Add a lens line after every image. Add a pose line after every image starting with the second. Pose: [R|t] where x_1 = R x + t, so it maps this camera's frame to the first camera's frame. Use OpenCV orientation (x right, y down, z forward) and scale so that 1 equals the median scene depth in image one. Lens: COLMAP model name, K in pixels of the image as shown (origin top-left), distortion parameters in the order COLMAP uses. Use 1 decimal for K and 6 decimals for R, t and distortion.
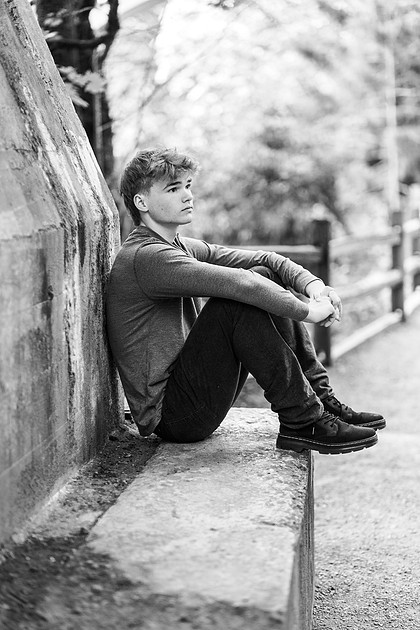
lens RADIAL K [[1433.1, 0, 211.4], [0, 1433.1, 310.5], [0, 0, 1]] dist [0.093078, 0.000000]
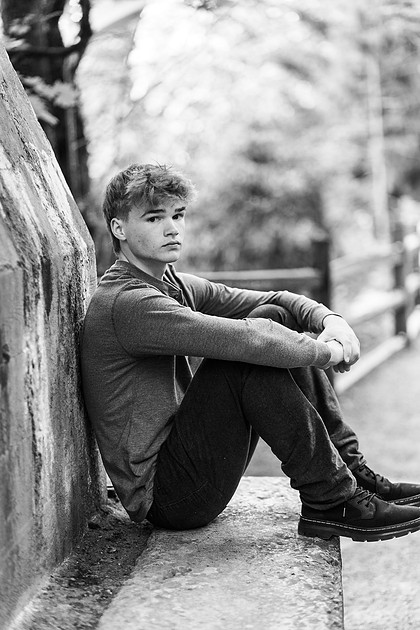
lens RADIAL K [[1433.1, 0, 208.2], [0, 1433.1, 319.2], [0, 0, 1]] dist [0.093078, 0.000000]
pose [[0.999642, -0.024727, 0.010259, -0.009453], [0.024788, 0.999676, -0.005782, -0.019258], [-0.010113, 0.006034, 0.999931, 0.189555]]
